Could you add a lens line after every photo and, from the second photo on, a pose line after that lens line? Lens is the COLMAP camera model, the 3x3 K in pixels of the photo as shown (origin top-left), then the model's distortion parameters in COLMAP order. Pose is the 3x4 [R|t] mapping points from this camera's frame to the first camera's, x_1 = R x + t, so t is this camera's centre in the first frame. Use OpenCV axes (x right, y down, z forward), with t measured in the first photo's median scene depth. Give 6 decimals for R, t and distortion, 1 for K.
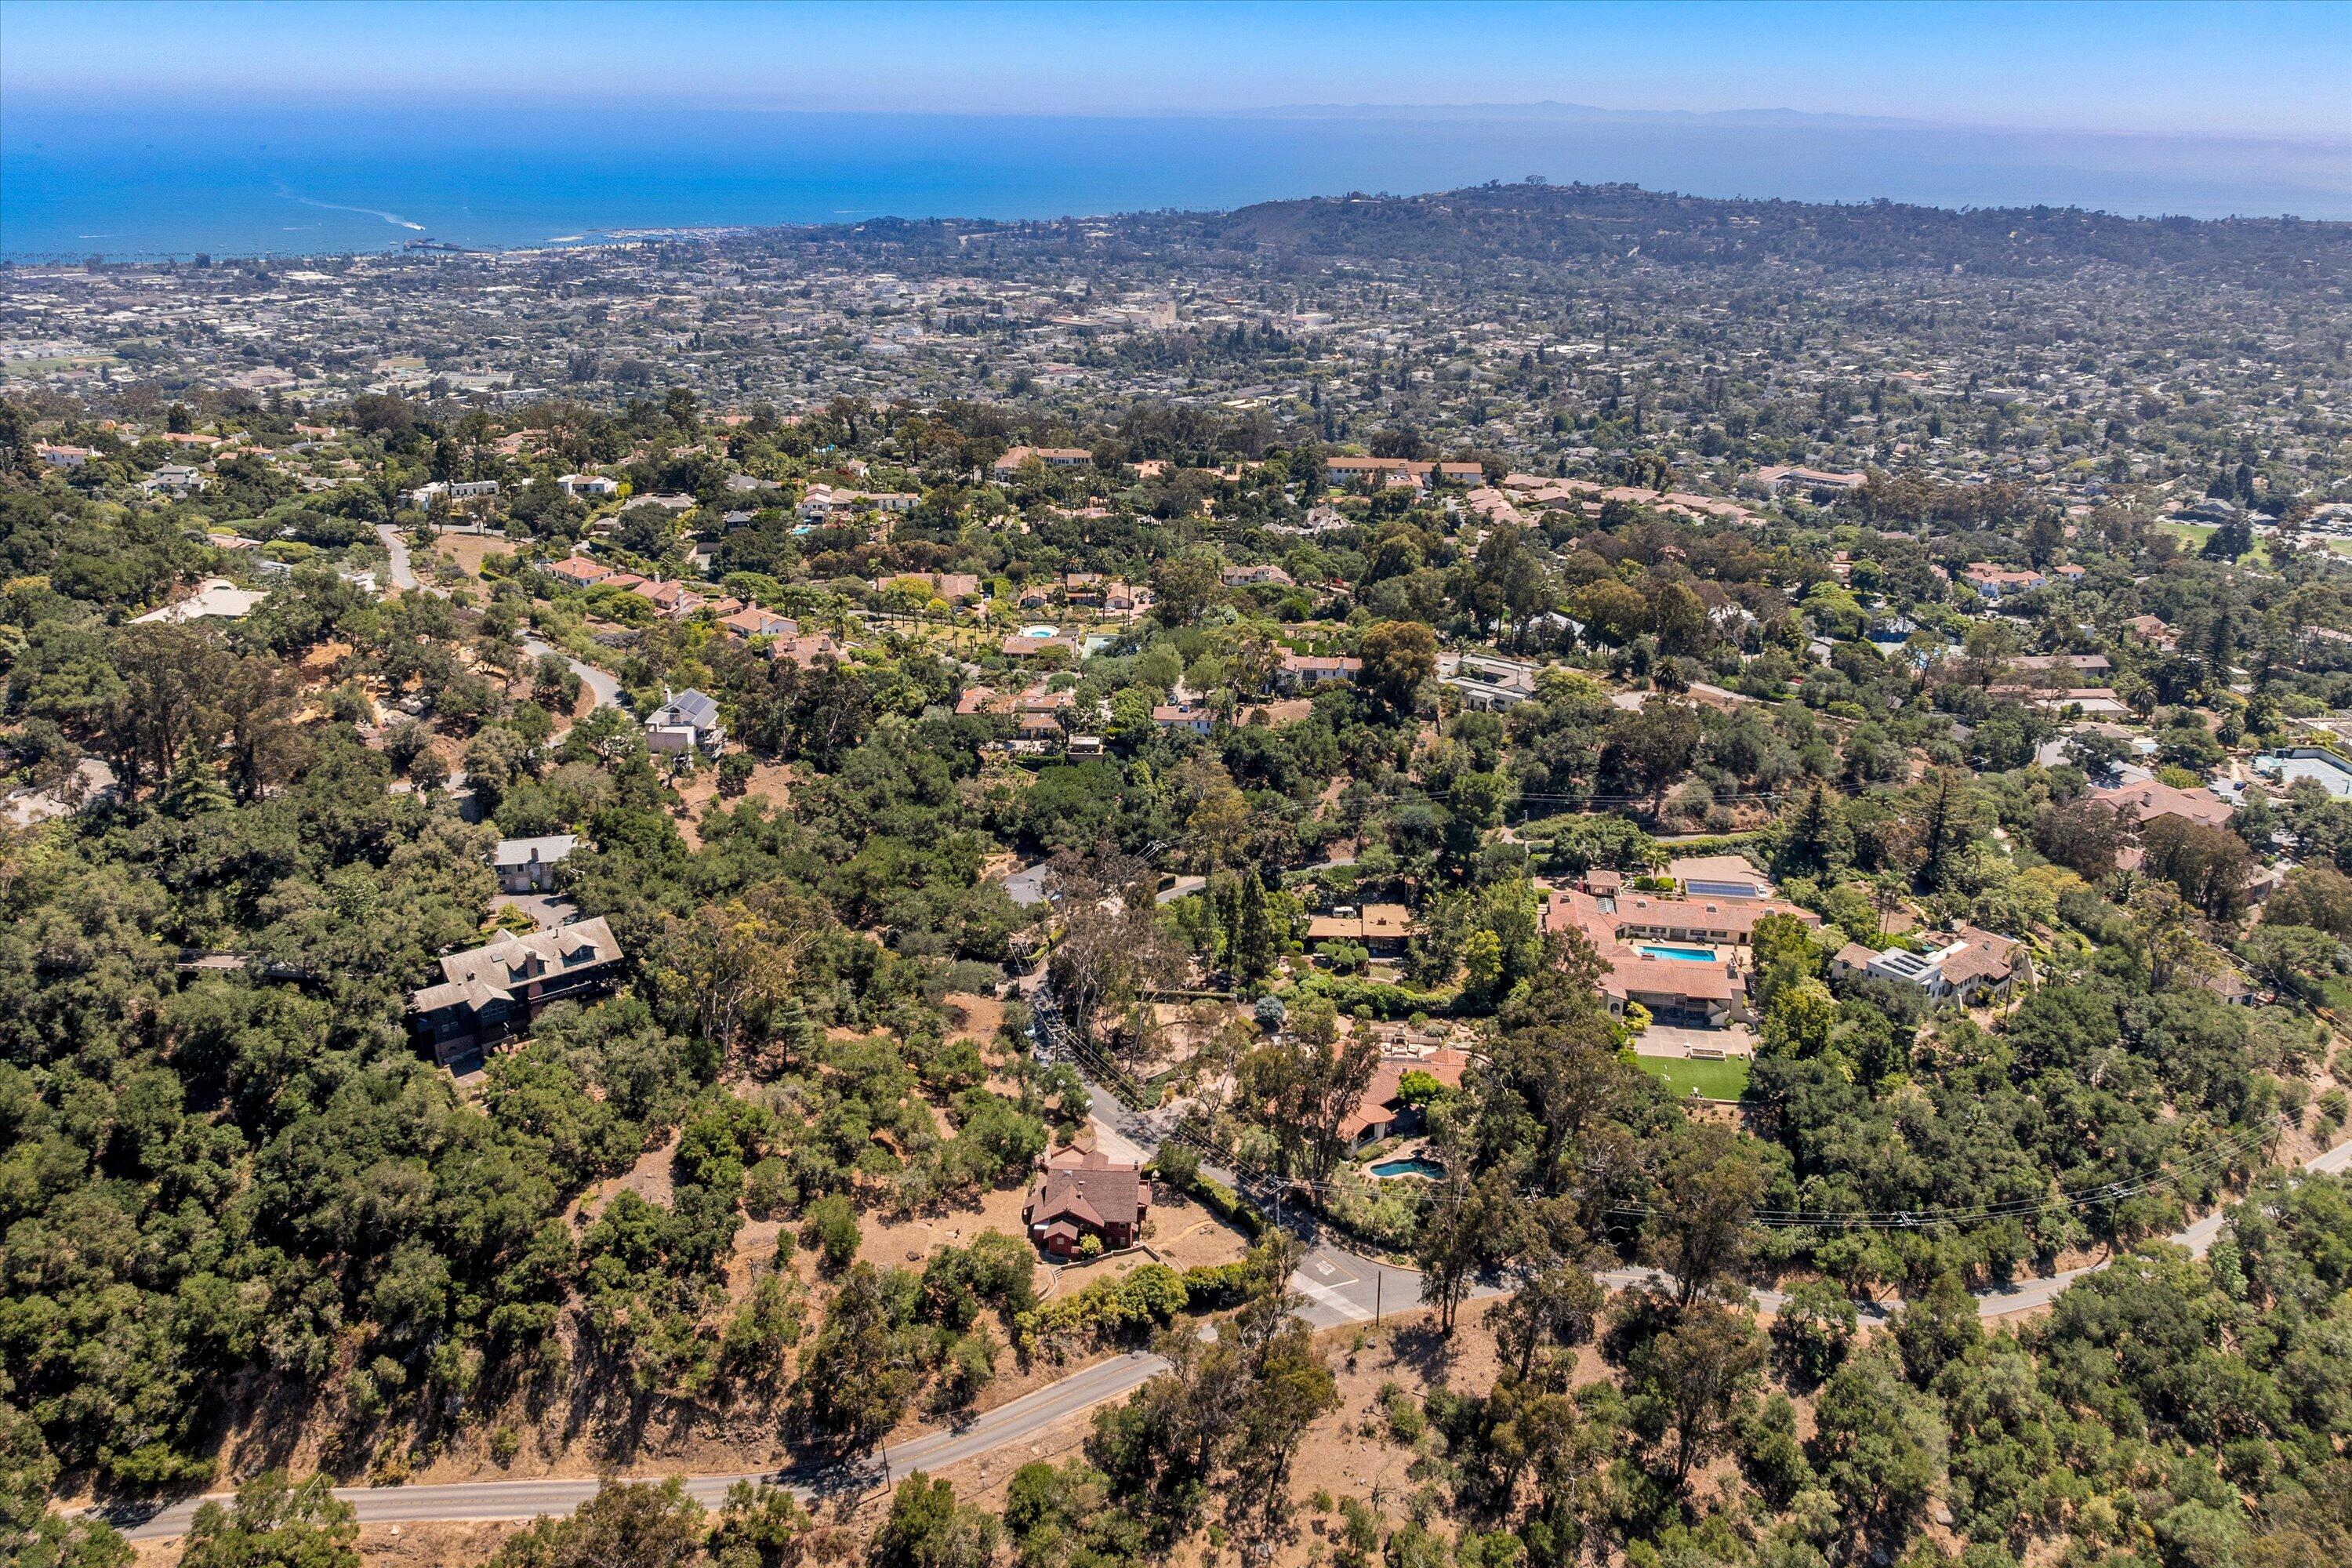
lens RADIAL K [[1960.7, 0, 1165.4], [0, 1960.7, 786.1], [0, 0, 1]] dist [-0.018058, -0.047560]
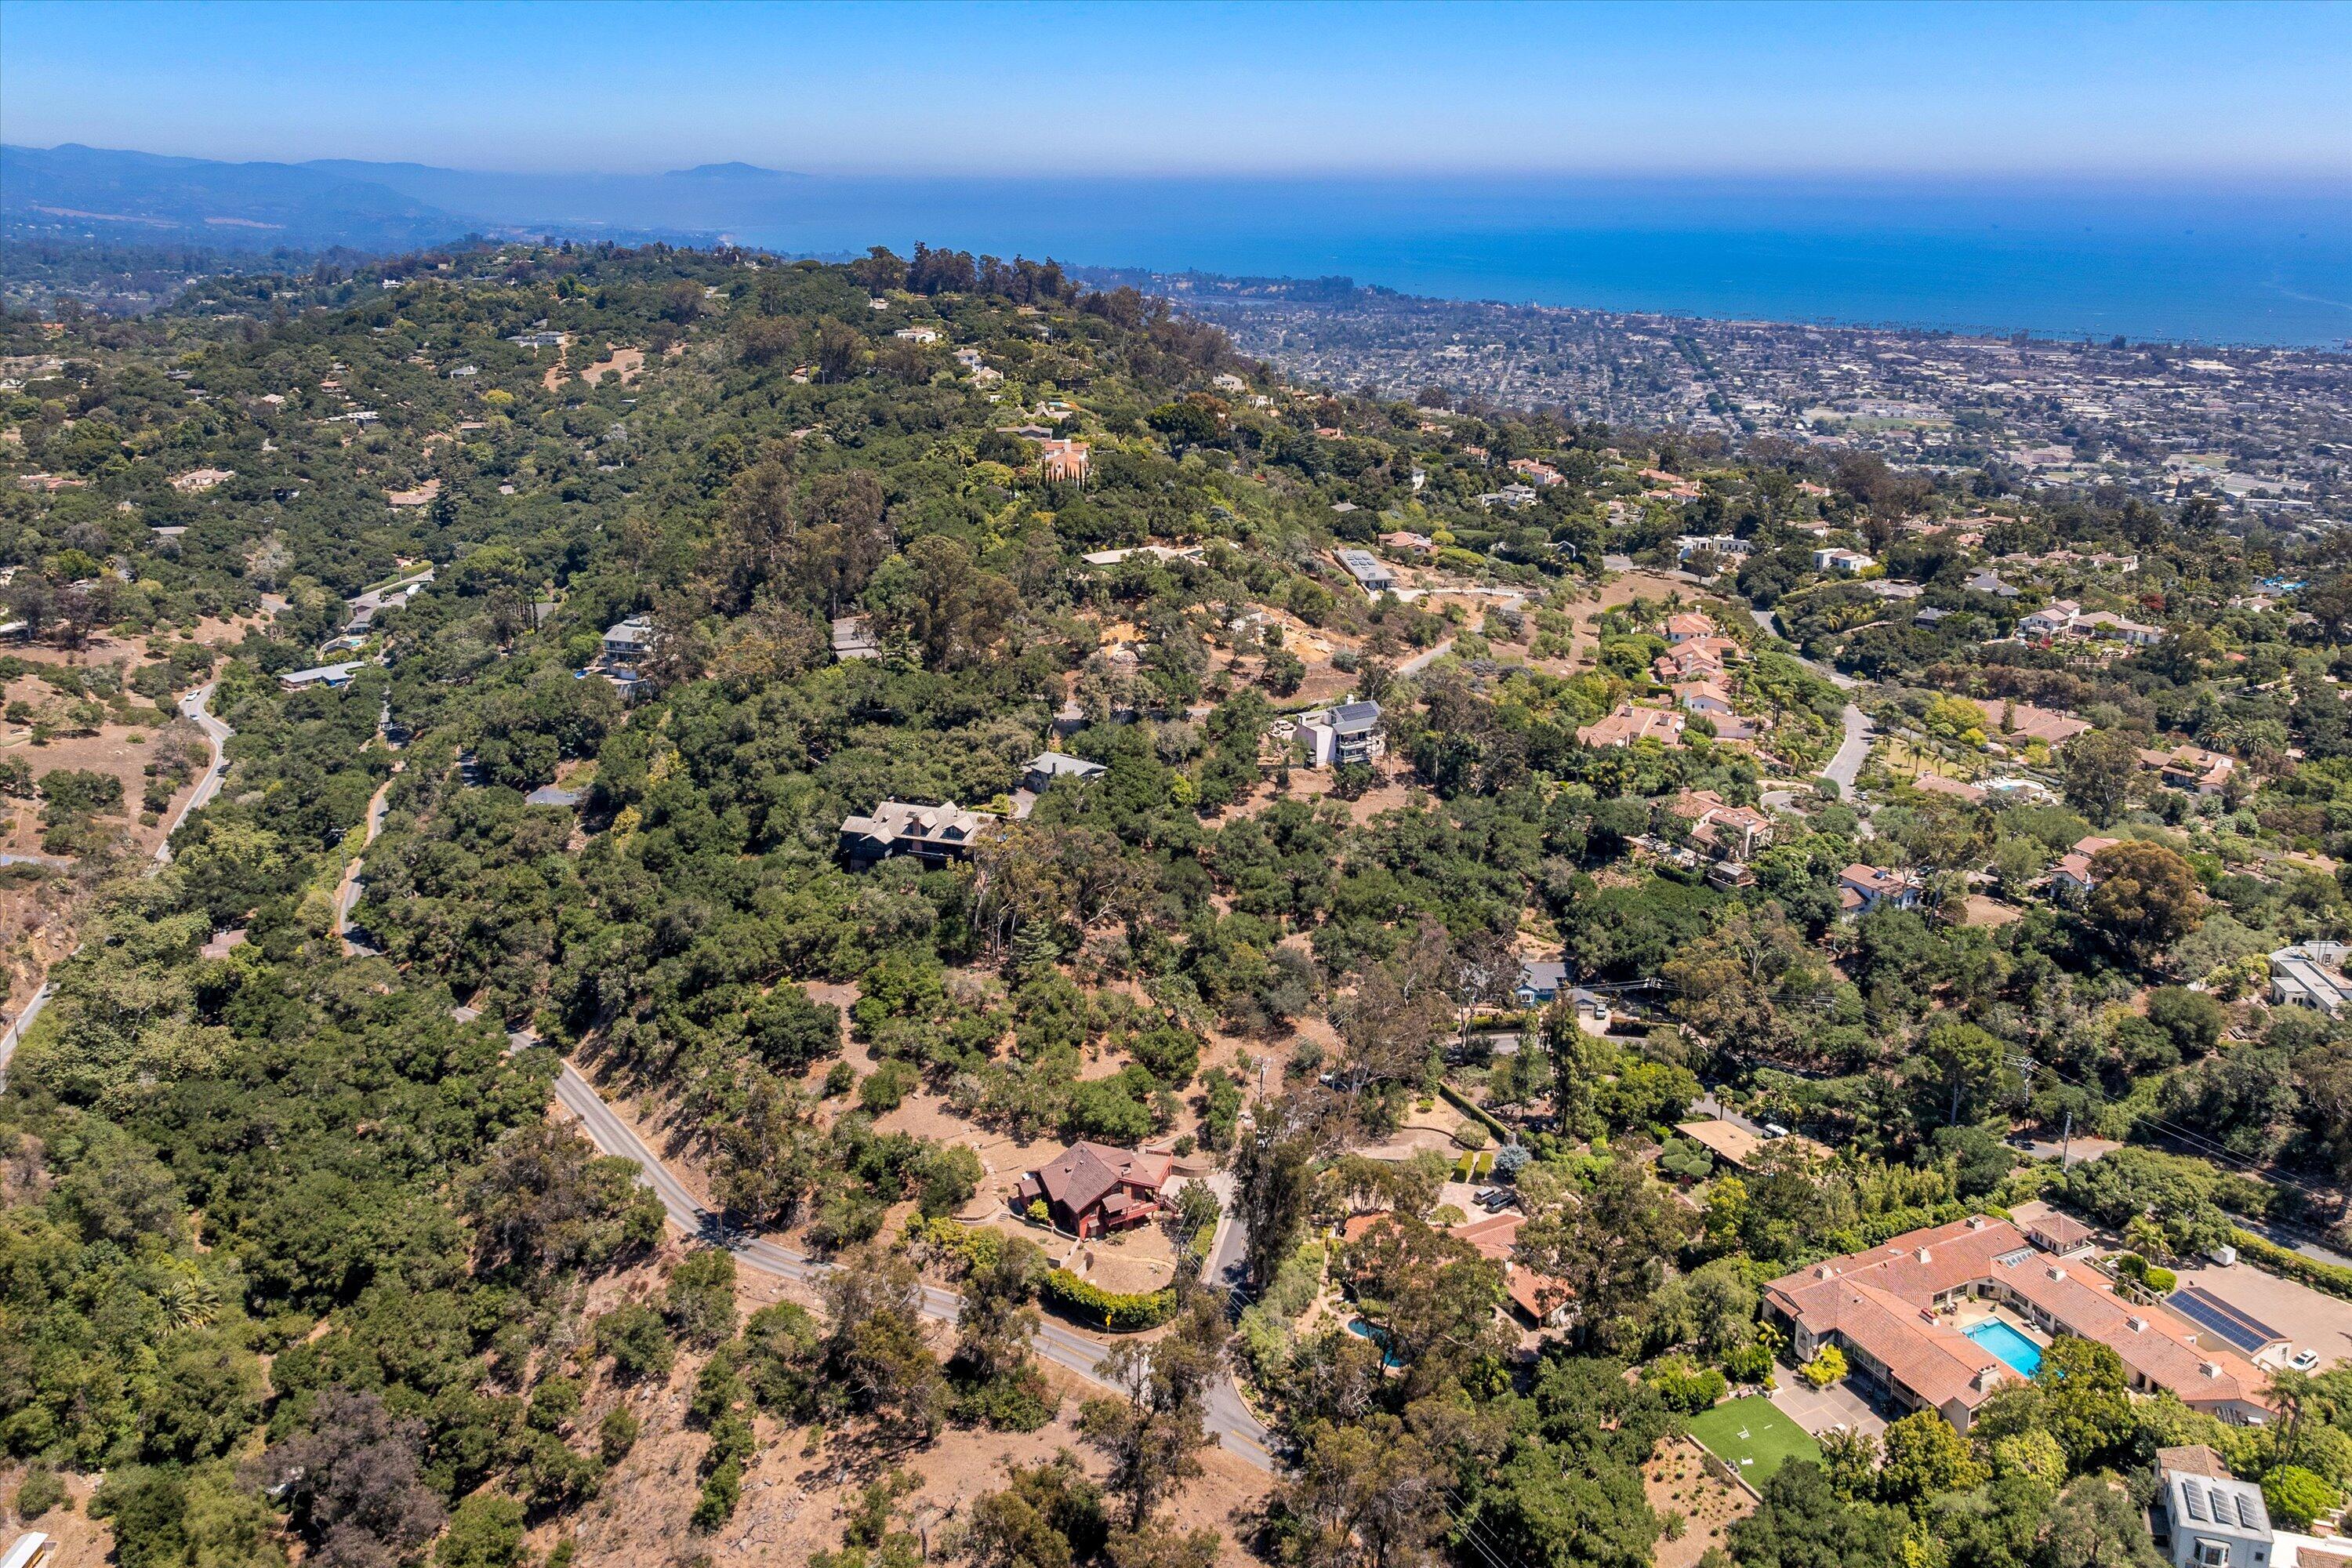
lens RADIAL K [[1960.7, 0, 1165.4], [0, 1960.7, 786.1], [0, 0, 1]] dist [-0.018058, -0.047560]
pose [[0.494557, 0.240524, -0.835201, 0.733189], [-0.297058, 0.949854, 0.097642, -0.096137], [0.816805, 0.199813, 0.541207, 0.384819]]
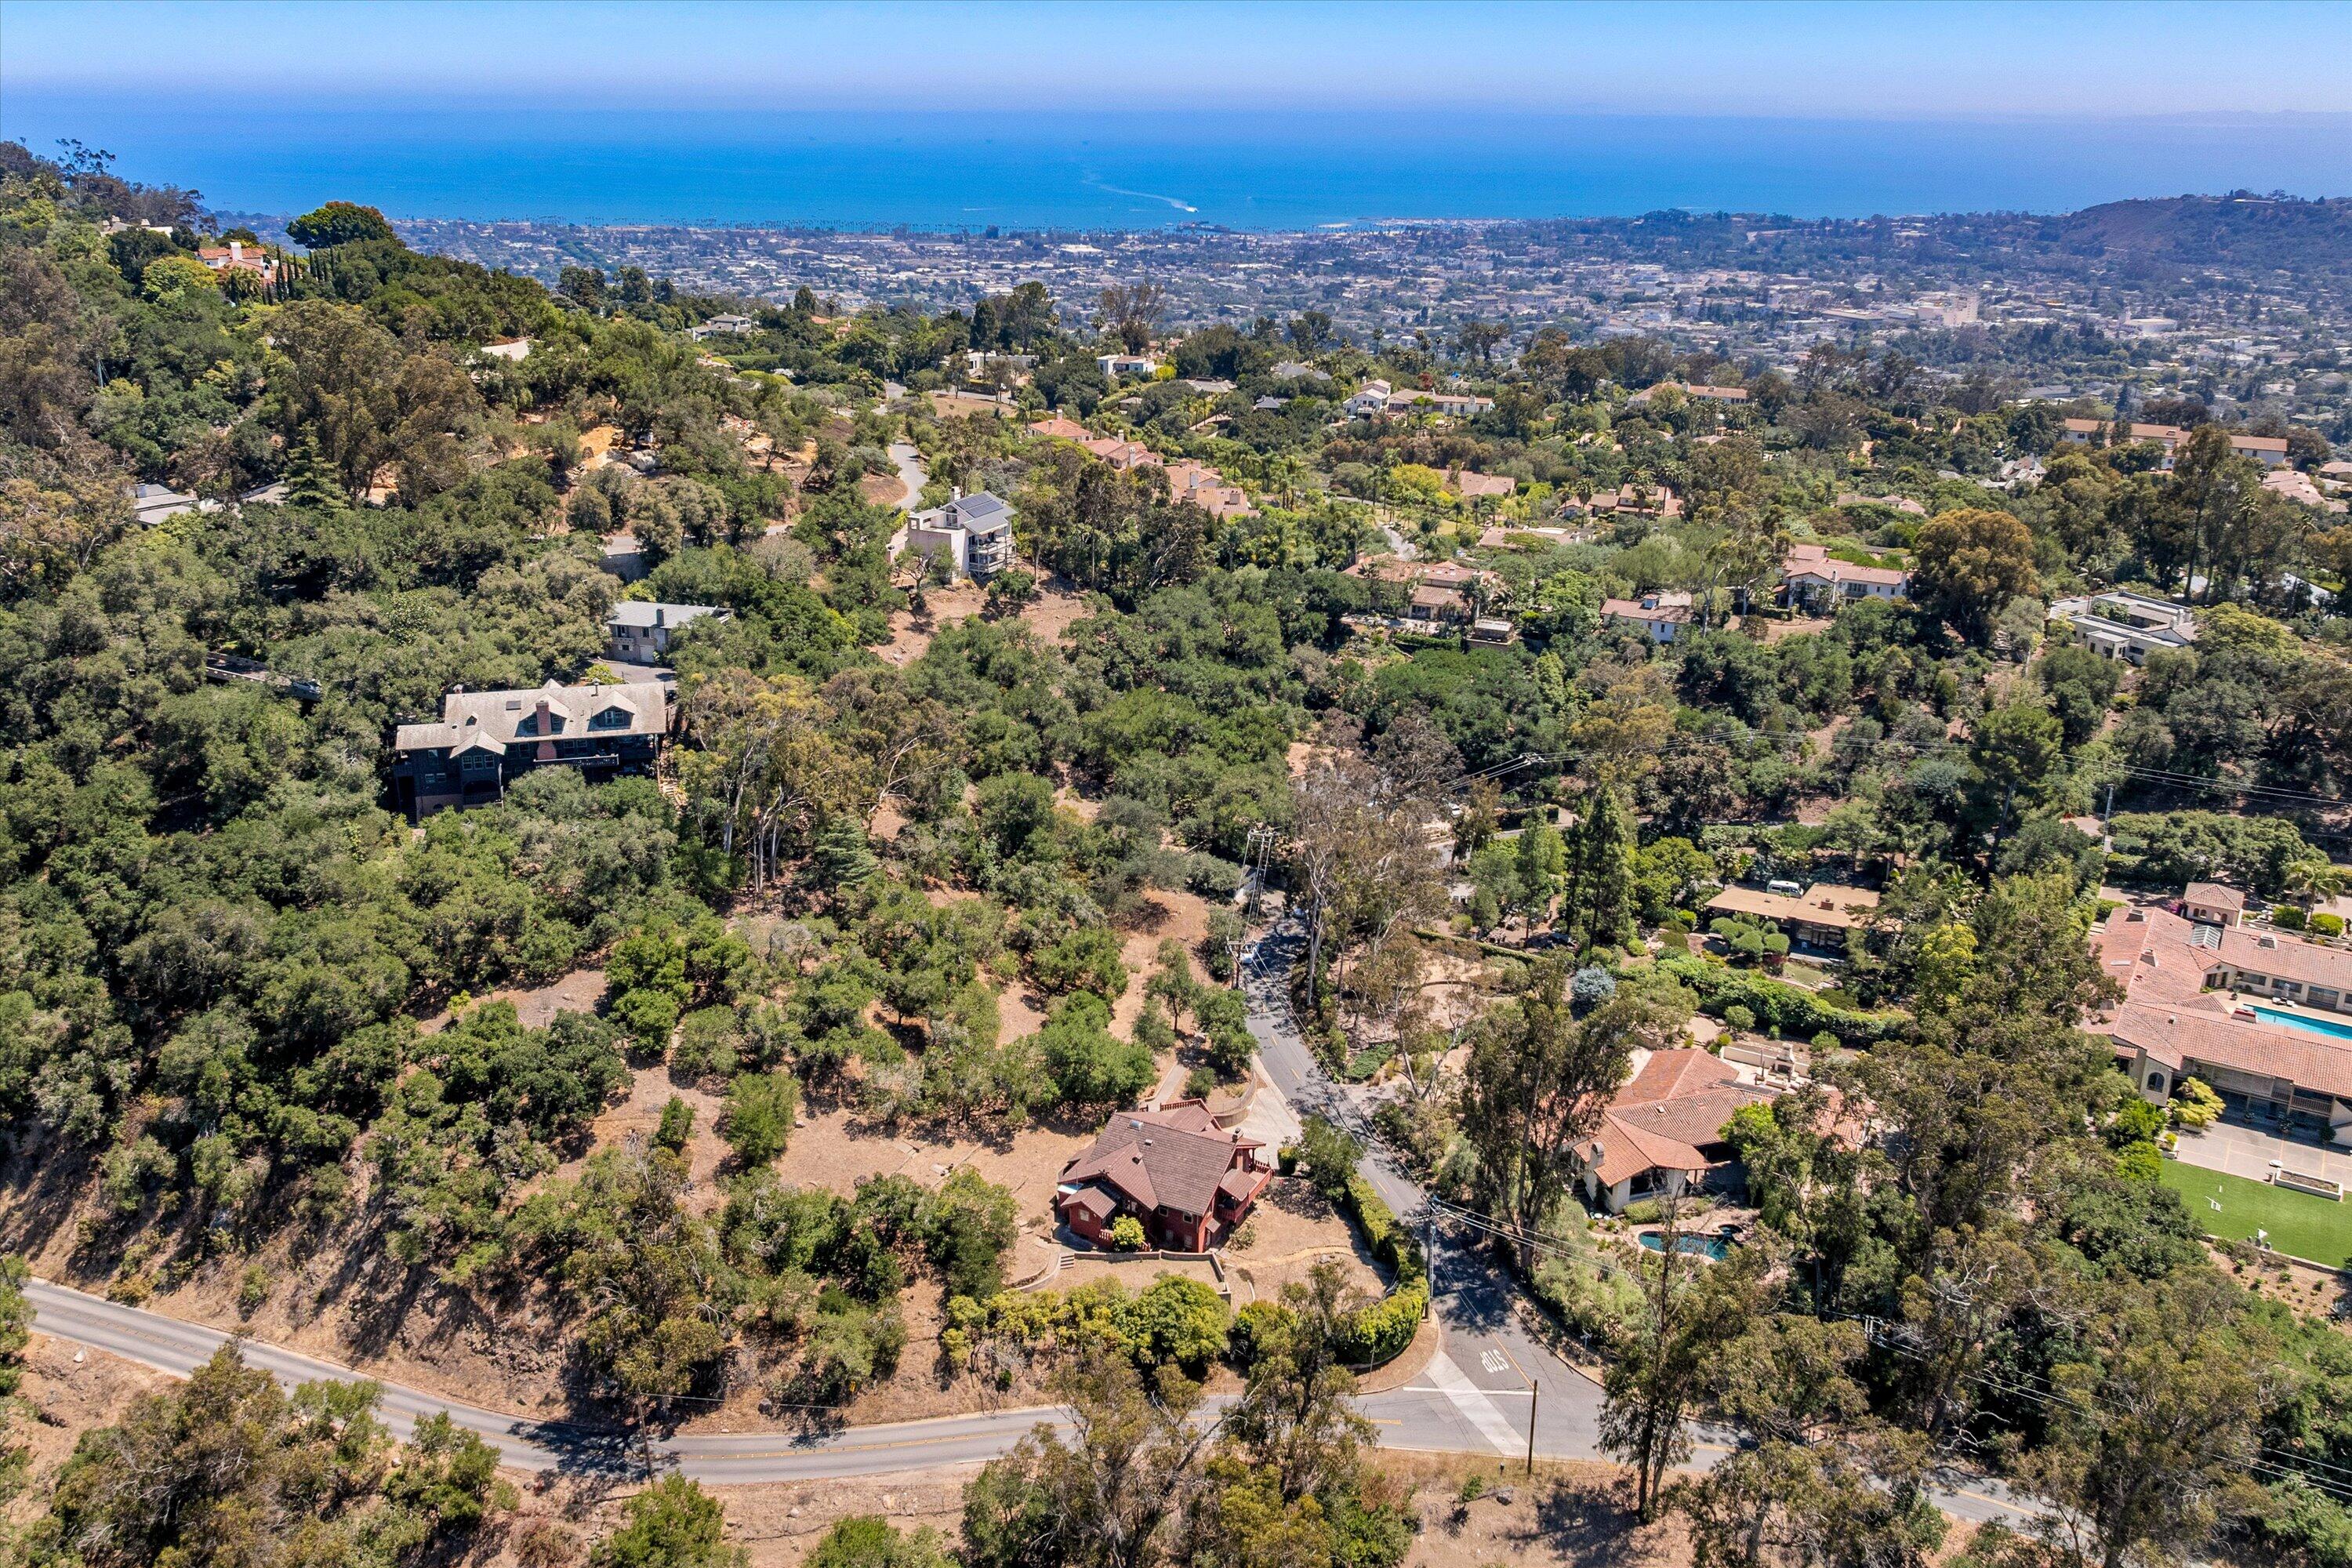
lens RADIAL K [[1960.7, 0, 1165.4], [0, 1960.7, 786.1], [0, 0, 1]] dist [-0.018058, -0.047560]
pose [[0.902754, 0.129943, -0.410061, 0.199380], [-0.148275, 0.988860, -0.013073, 0.081392], [0.403794, 0.072604, 0.911965, 0.346001]]
